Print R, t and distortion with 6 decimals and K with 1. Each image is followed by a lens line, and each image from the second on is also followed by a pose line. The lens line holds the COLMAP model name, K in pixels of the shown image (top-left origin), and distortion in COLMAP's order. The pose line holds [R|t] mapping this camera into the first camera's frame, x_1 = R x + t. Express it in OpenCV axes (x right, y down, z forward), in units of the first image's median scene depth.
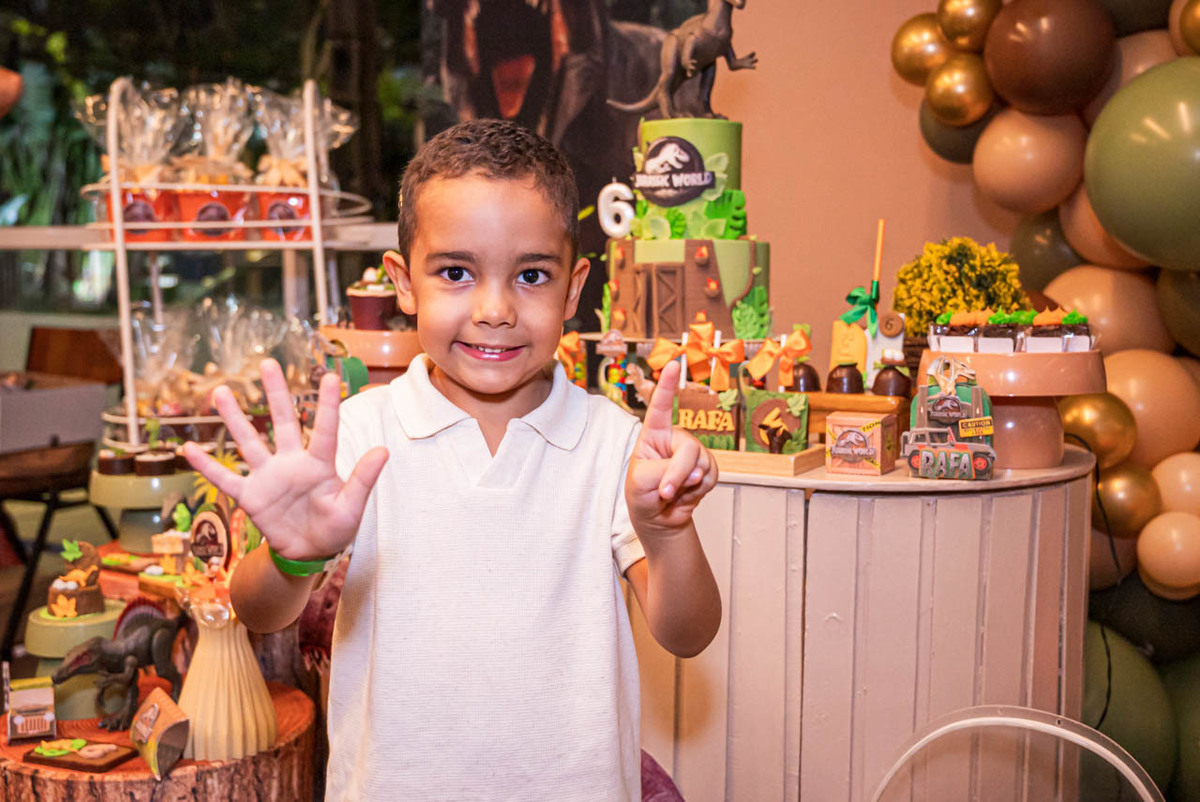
lens RADIAL K [[1367.0, 0, 601.4], [0, 1367.0, 371.8], [0, 0, 1]] dist [-0.004714, 0.007583]
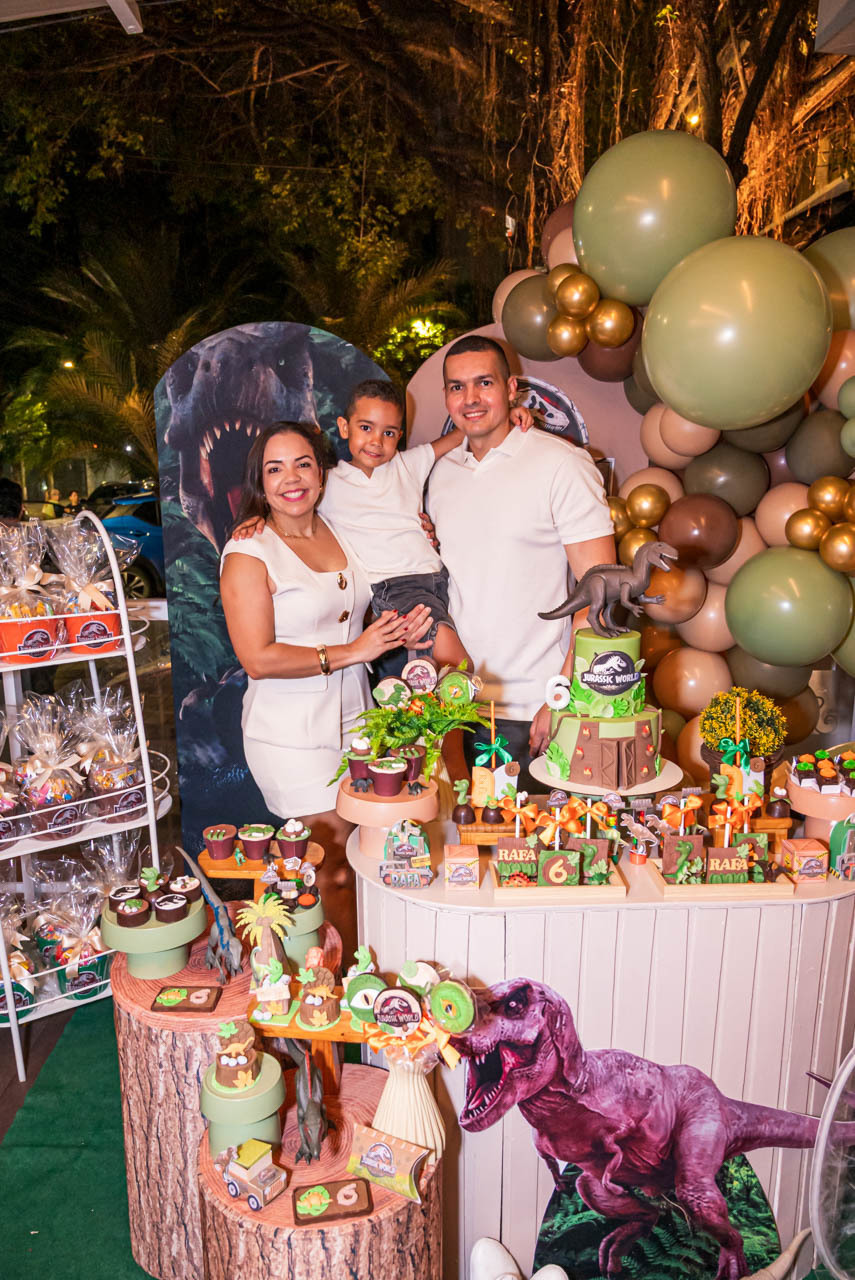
lens RADIAL K [[939.9, 0, 441.5], [0, 939.9, 638.1], [0, 0, 1]] dist [-0.005932, 0.003293]
pose [[0.860401, -0.103697, 0.498955, -0.626456], [0.046488, 0.990967, 0.125787, -0.325287], [-0.507492, -0.085031, 0.857450, 0.214833]]
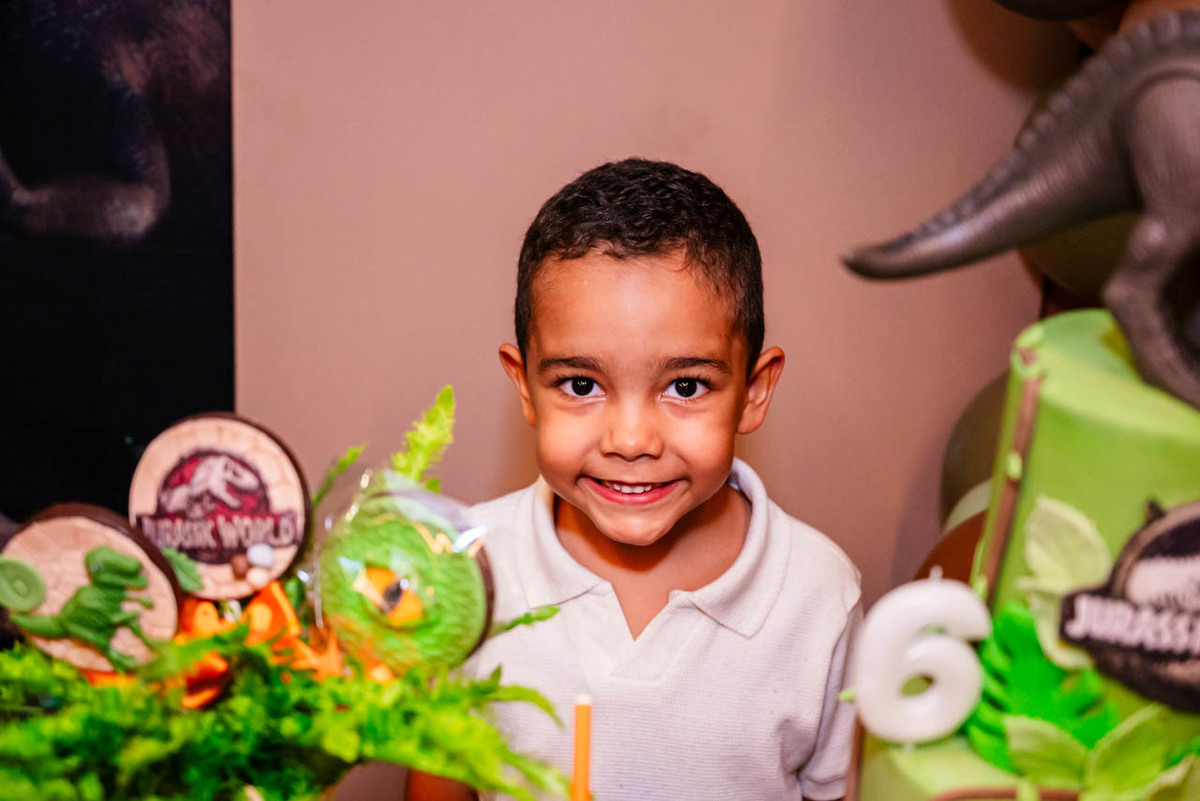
lens RADIAL K [[2040.2, 0, 600.0], [0, 2040.2, 400.5], [0, 0, 1]] dist [0.021575, 0.070958]
pose [[0.808662, -0.181624, 0.559535, -0.286118], [-0.007306, 0.947972, 0.318269, -0.322113], [-0.588229, -0.261460, 0.765262, 0.768396]]
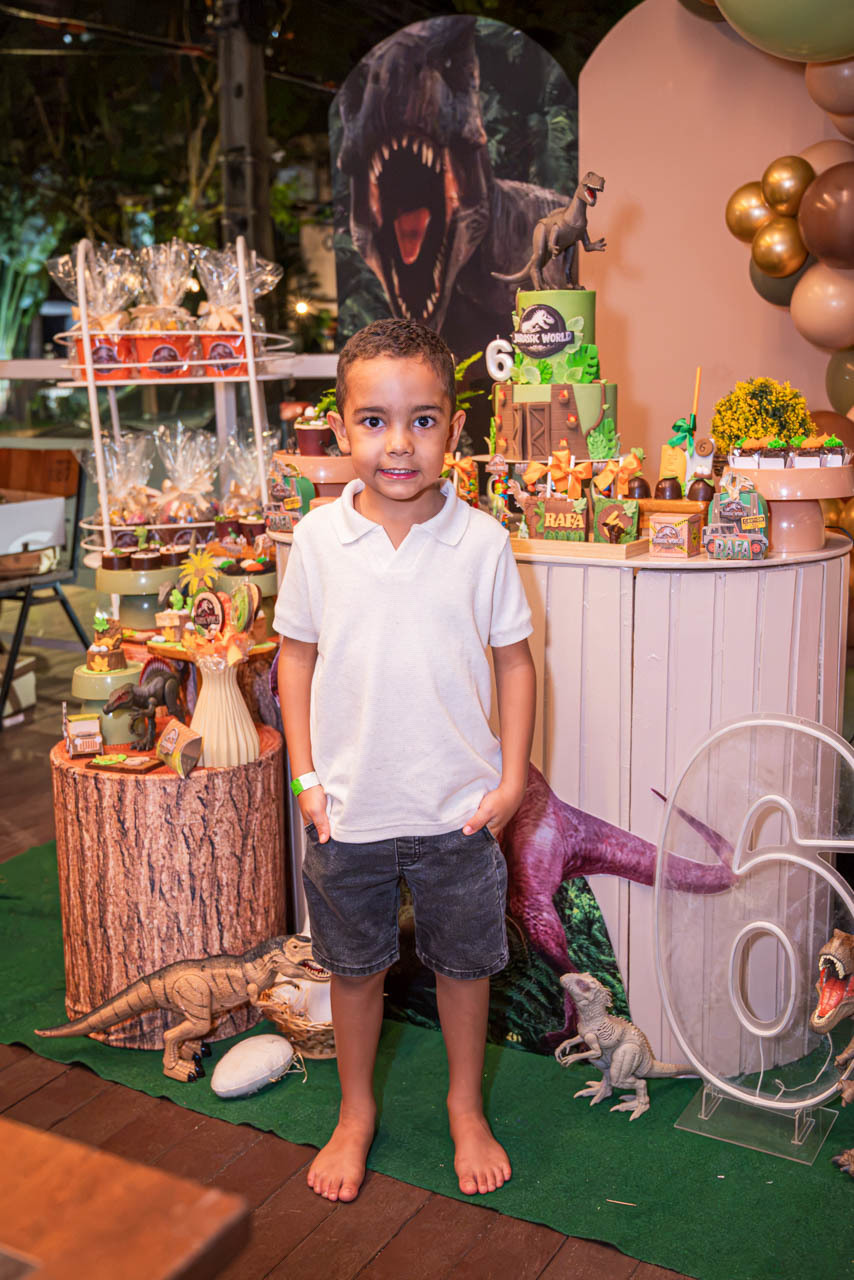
lens RADIAL K [[1379.1, 0, 427.0], [0, 1379.1, 640.0], [0, 0, 1]] dist [0.000055, 0.045475]
pose [[0.998745, -0.011107, -0.048840, 0.003210], [0.016879, 0.992703, 0.119397, -0.012021], [0.047157, -0.120071, 0.991645, -0.358995]]
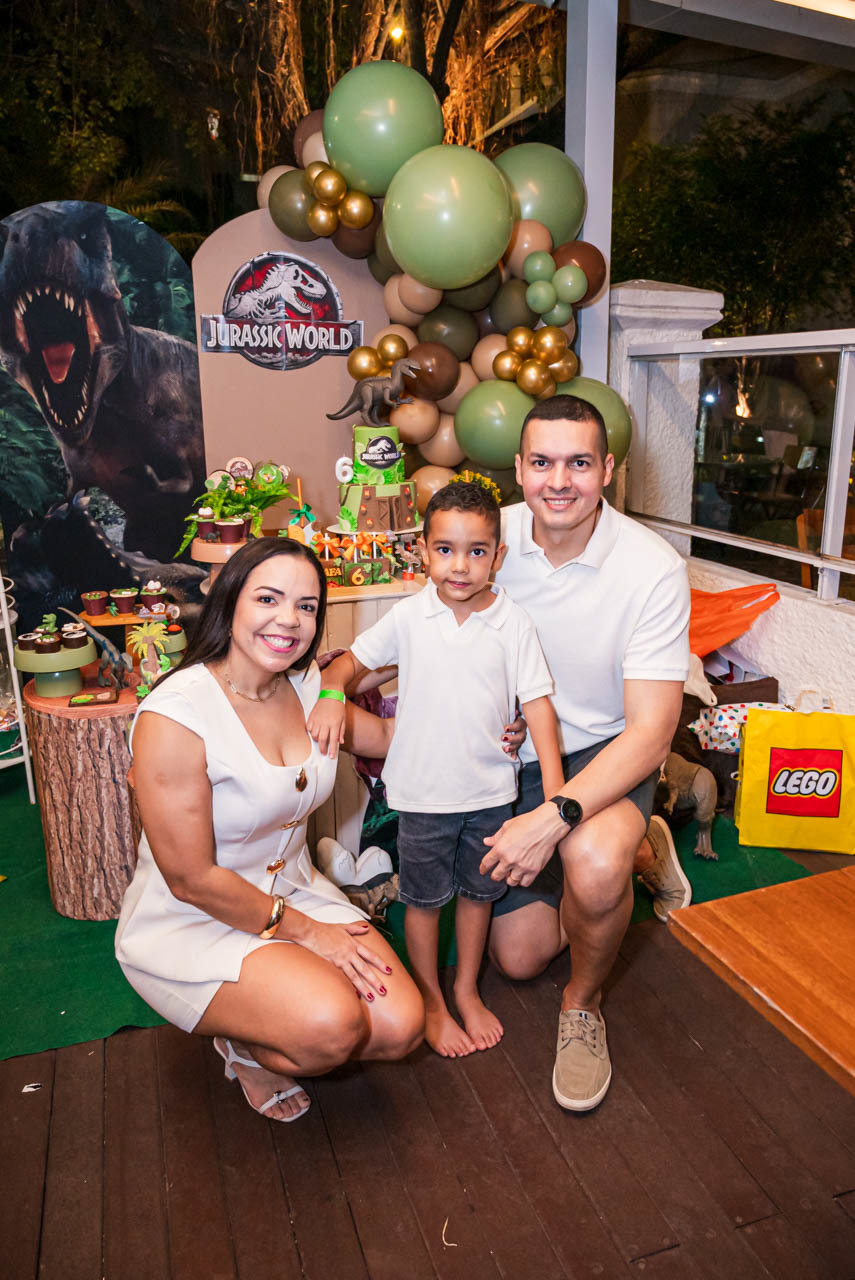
lens RADIAL K [[975.9, 0, 439.1], [0, 975.9, 627.1], [0, 0, 1]] dist [-0.004461, 0.008701]
pose [[0.685106, -0.194157, 0.702092, -1.029390], [0.075686, 0.977581, 0.196486, -0.173780], [-0.724501, -0.081476, 0.684442, -0.143202]]
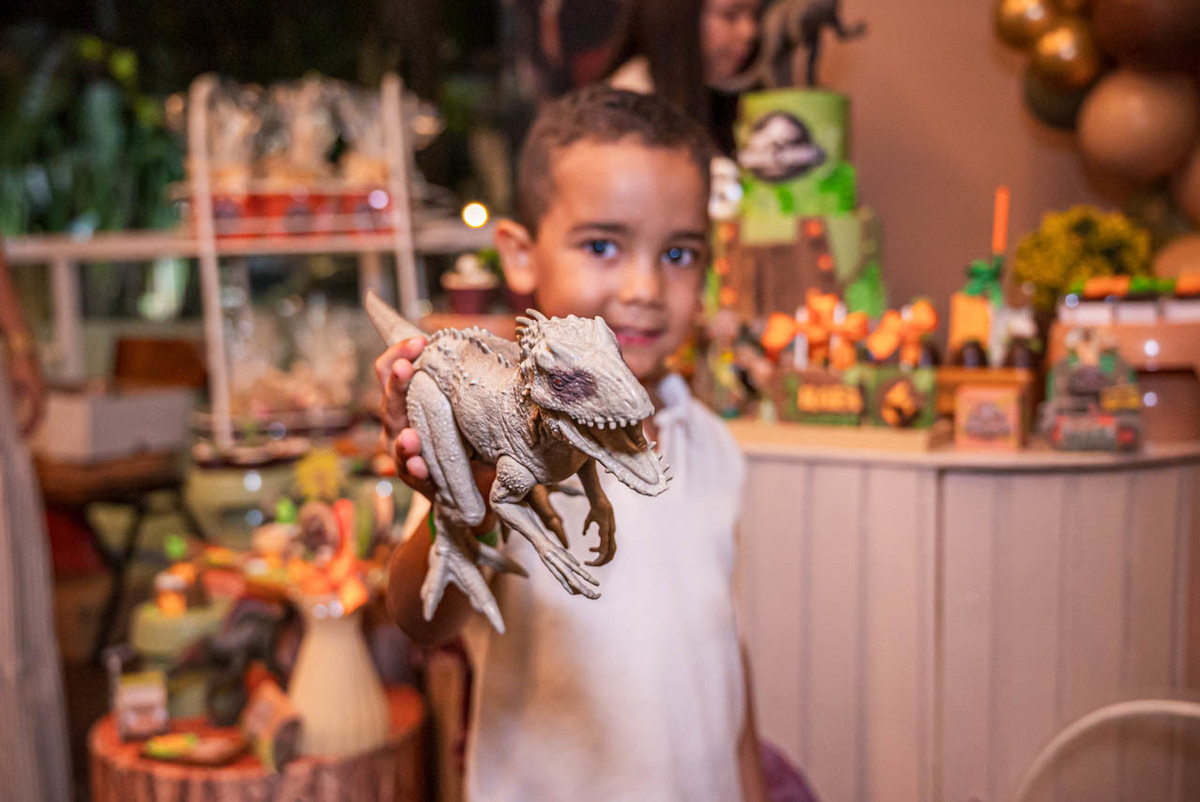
lens RADIAL K [[1367.0, 0, 601.4], [0, 1367.0, 371.8], [0, 0, 1]] dist [-0.004714, 0.007583]
pose [[0.998764, -0.019635, -0.045654, -0.034121], [0.019412, 0.999797, -0.005331, 0.015700], [0.045749, 0.004438, 0.998943, 0.026123]]
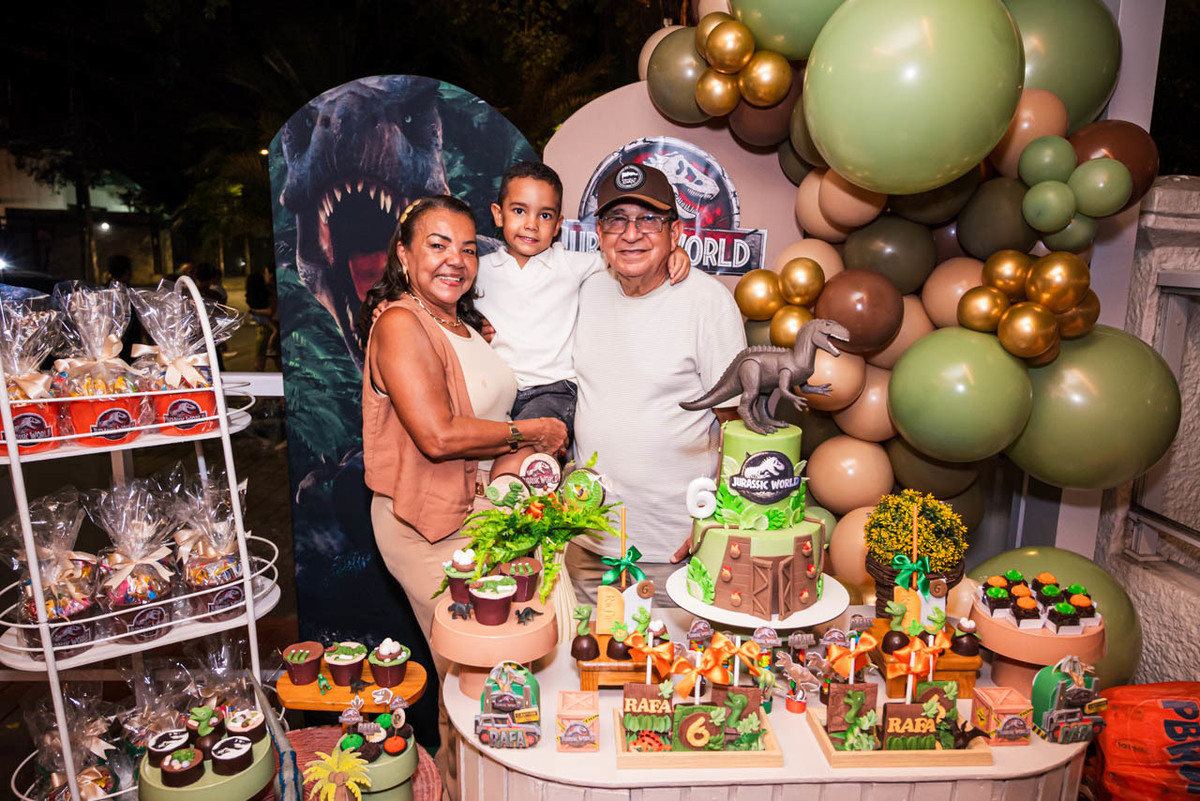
lens RADIAL K [[836.9, 0, 607.5], [0, 836.9, 396.1], [0, 0, 1]] dist [-0.007161, 0.002561]
pose [[0.858401, -0.085288, 0.505839, -0.457378], [0.030172, 0.992769, 0.116186, -0.314946], [-0.512091, -0.084472, 0.854768, 0.431949]]
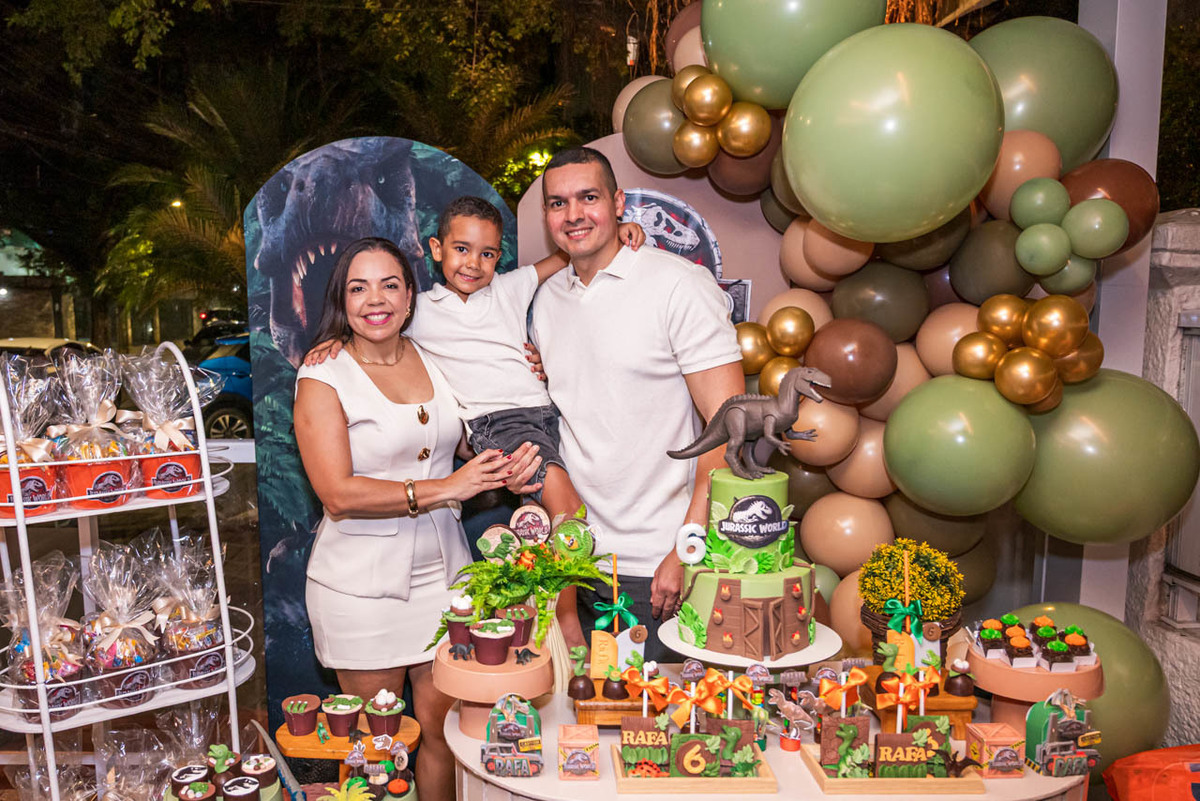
lens RADIAL K [[998.5, 0, 500.7], [0, 998.5, 417.9], [0, 0, 1]] dist [-0.009883, 0.002900]
pose [[0.889505, -0.072014, 0.451214, -0.580401], [0.053085, 0.997102, 0.054487, -0.308490], [-0.453831, -0.024514, 0.890751, 0.280350]]
